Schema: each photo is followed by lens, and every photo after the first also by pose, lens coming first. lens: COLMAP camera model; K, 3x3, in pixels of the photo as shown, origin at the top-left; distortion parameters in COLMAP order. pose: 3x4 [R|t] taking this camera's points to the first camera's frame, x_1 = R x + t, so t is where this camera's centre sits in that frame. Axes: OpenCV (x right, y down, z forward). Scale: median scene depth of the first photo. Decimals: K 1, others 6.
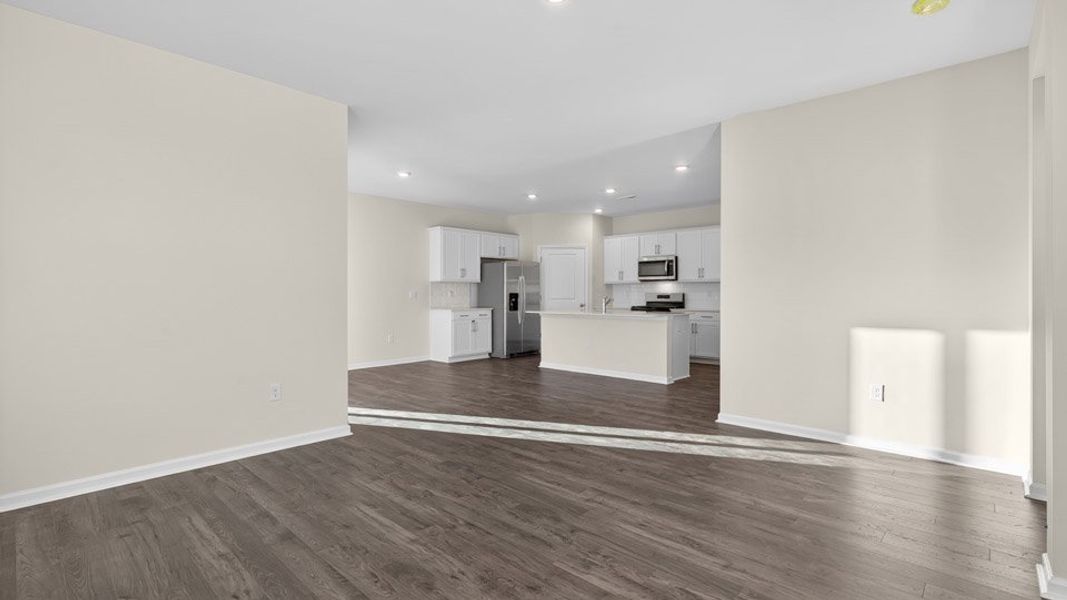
lens RADIAL K [[485.6, 0, 535.5], [0, 485.6, 297.6], [0, 0, 1]] dist [-0.002764, -0.000517]
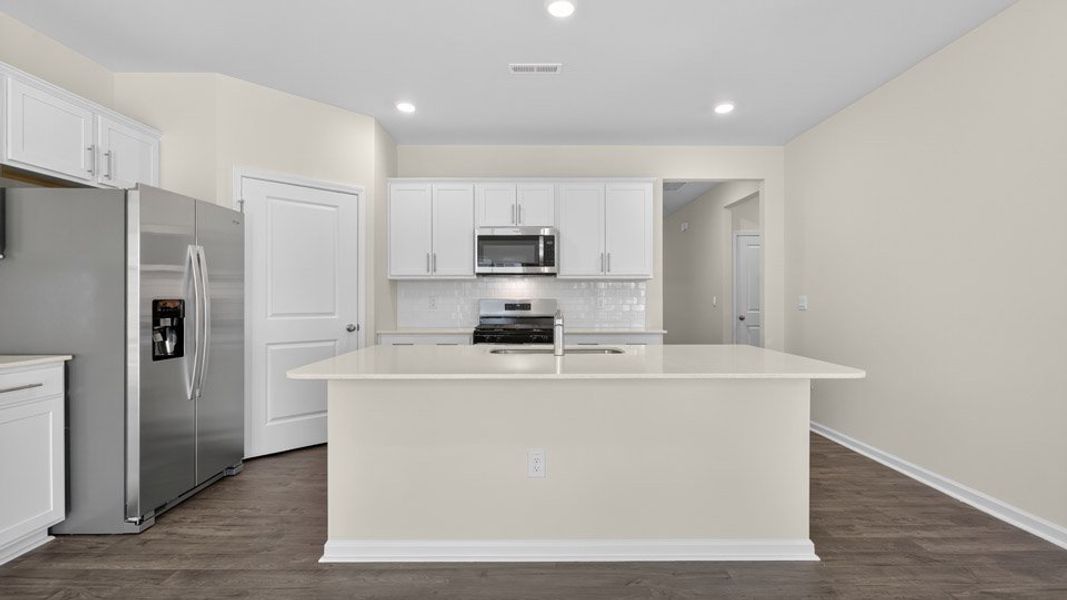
lens RADIAL K [[485.6, 0, 535.5], [0, 485.6, 297.6], [0, 0, 1]] dist [-0.002764, -0.000517]
pose [[0.723305, 0.004257, 0.690515, -0.084476], [0.001699, 0.999967, -0.007944, -0.007340], [-0.690526, 0.006919, 0.723274, 0.611348]]
